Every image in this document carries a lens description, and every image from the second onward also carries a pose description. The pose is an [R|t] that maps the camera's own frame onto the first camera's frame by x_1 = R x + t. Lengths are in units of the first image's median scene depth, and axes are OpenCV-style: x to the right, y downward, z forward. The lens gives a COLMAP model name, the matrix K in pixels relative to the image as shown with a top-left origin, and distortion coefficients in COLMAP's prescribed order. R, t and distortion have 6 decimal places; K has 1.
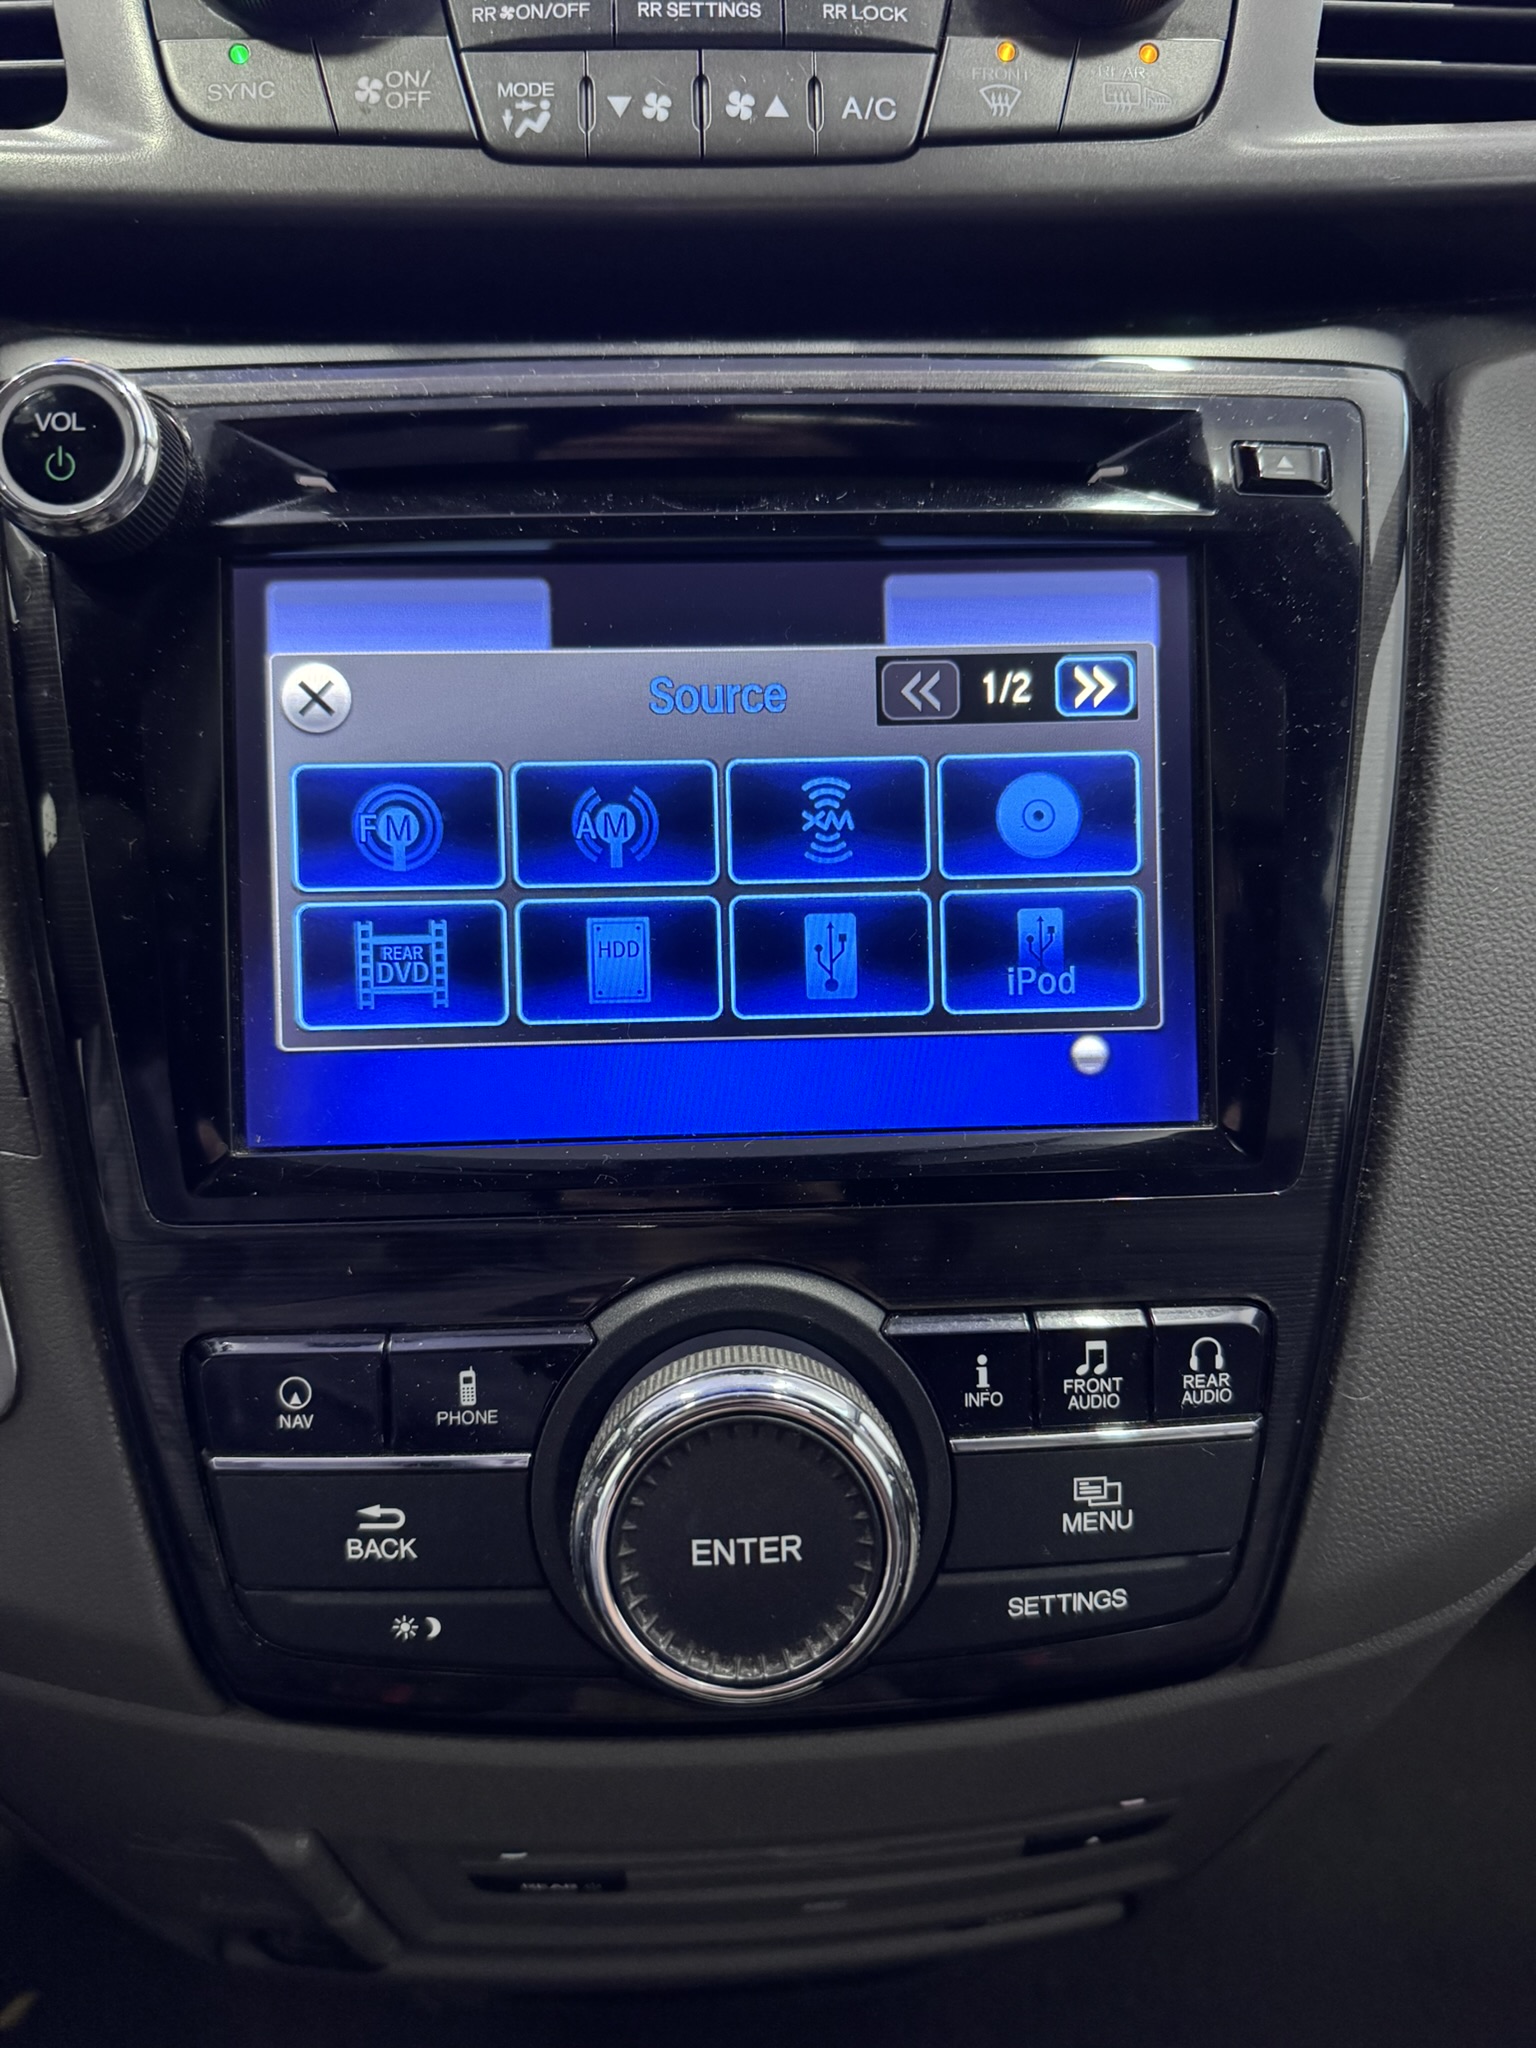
lens RADIAL K [[1436.5, 0, 765.0], [0, 1436.5, 1024.3], [0, 0, 1]] dist [-0.001653, -0.001273]
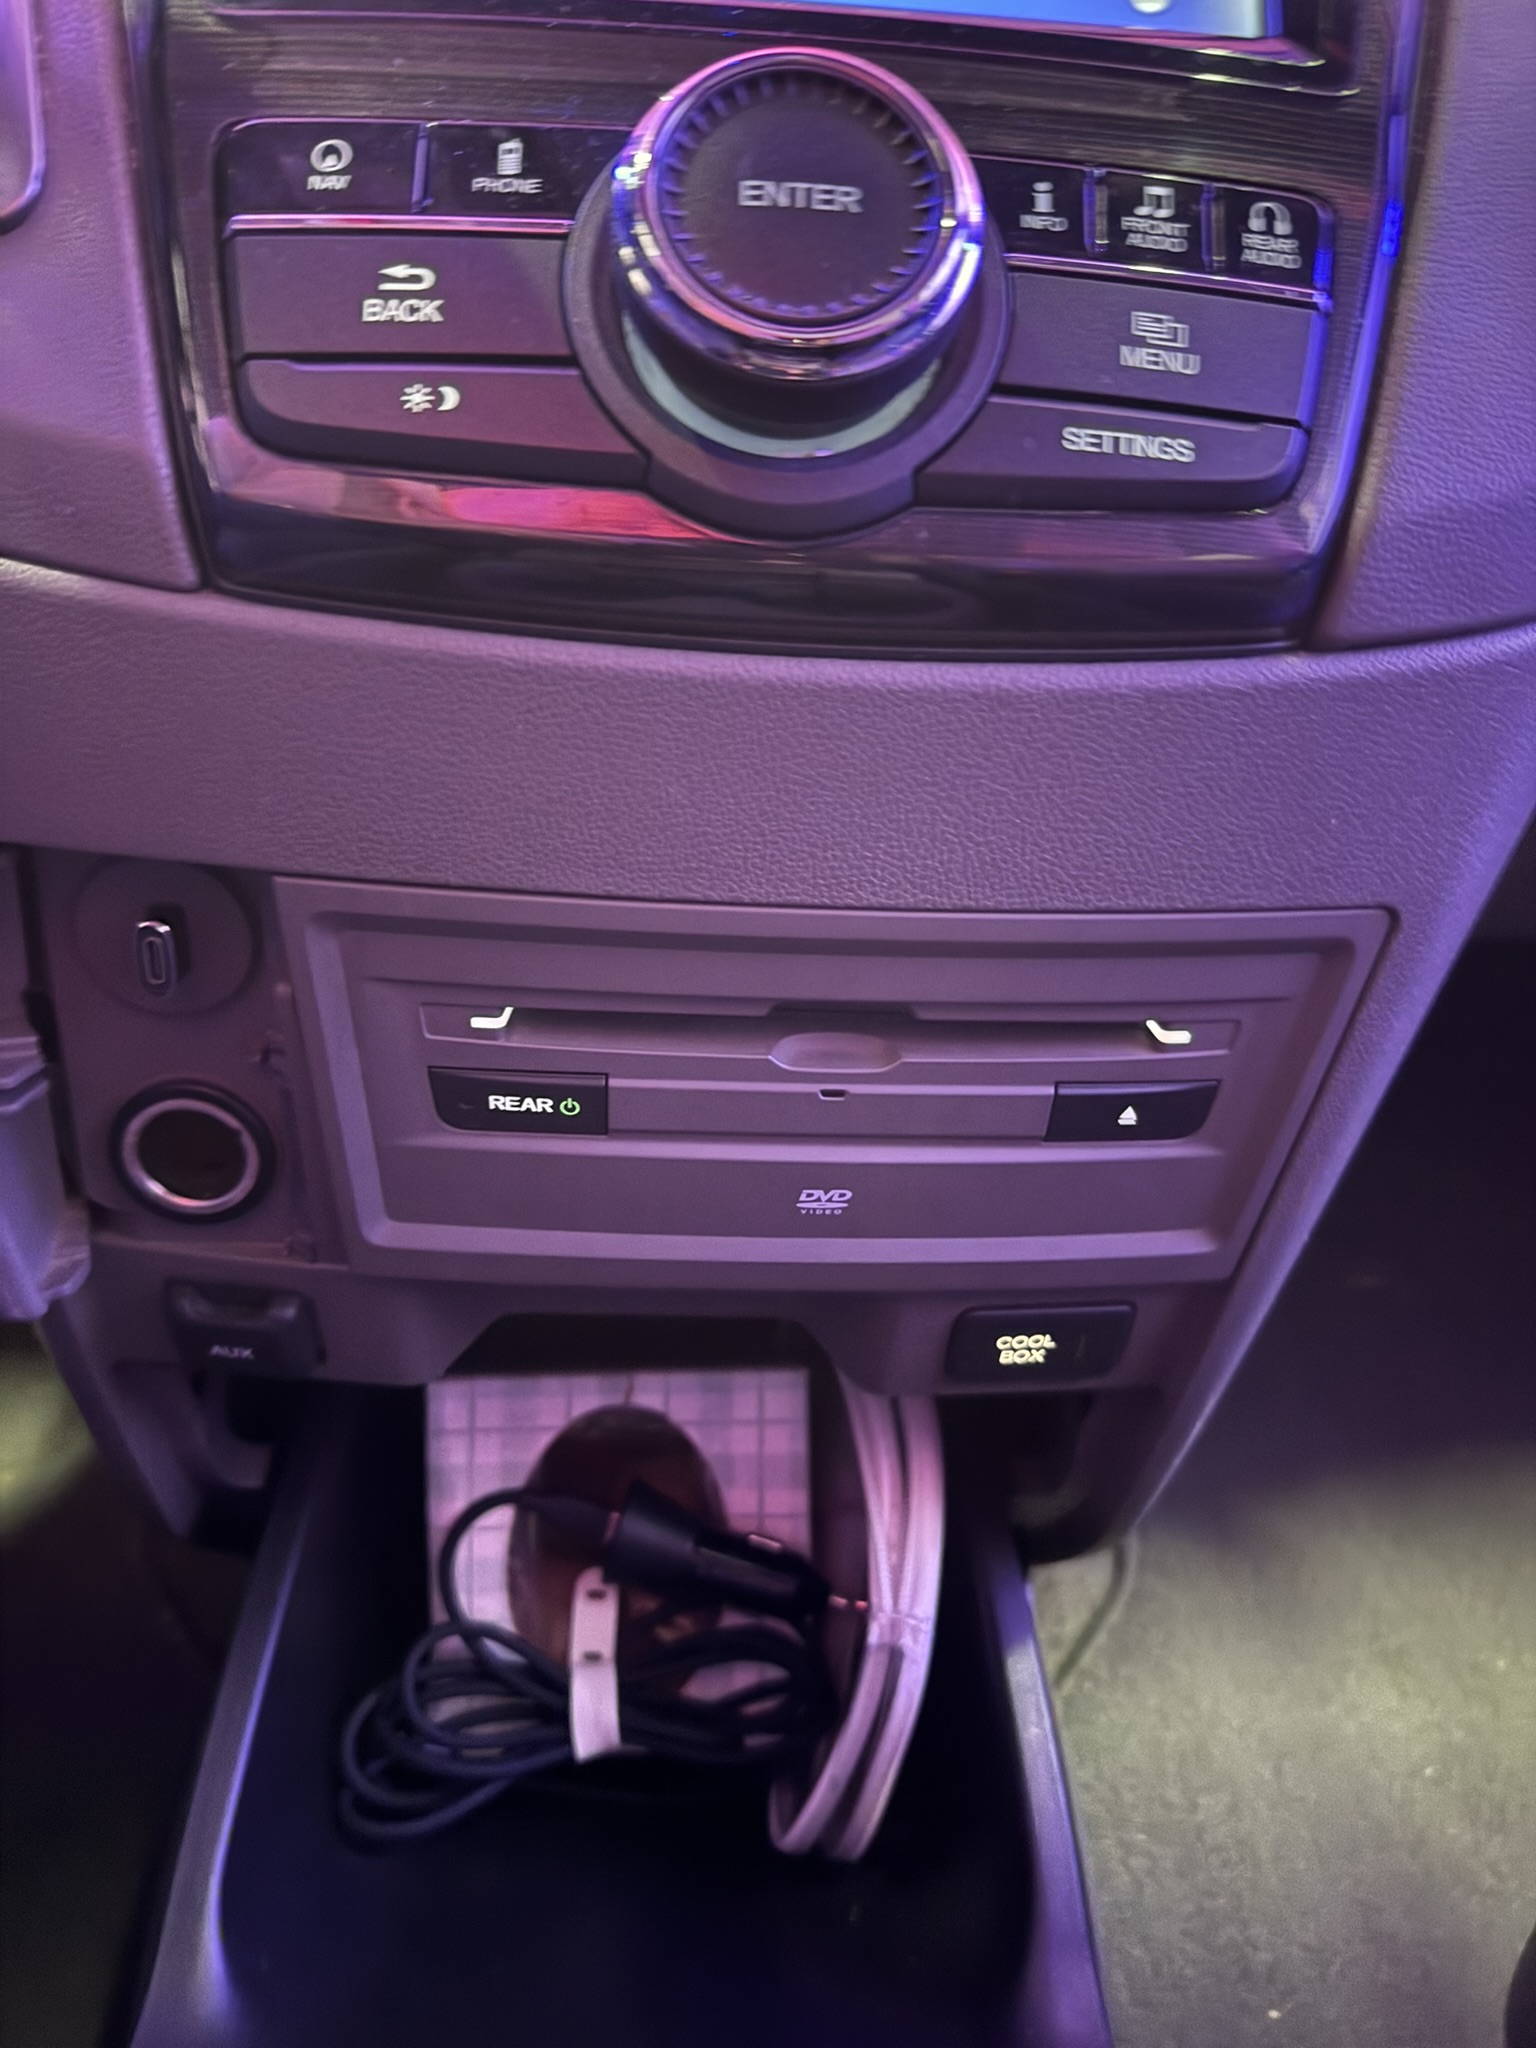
lens RADIAL K [[1436.5, 0, 771.5], [0, 1436.5, 1024.4], [0, 0, 1]] dist [-0.001653, -0.001273]
pose [[0.998407, 0.055220, 0.011590, -0.010869], [-0.051649, 0.977140, -0.206227, 1.002368], [-0.022713, 0.205299, 0.978436, 0.170295]]
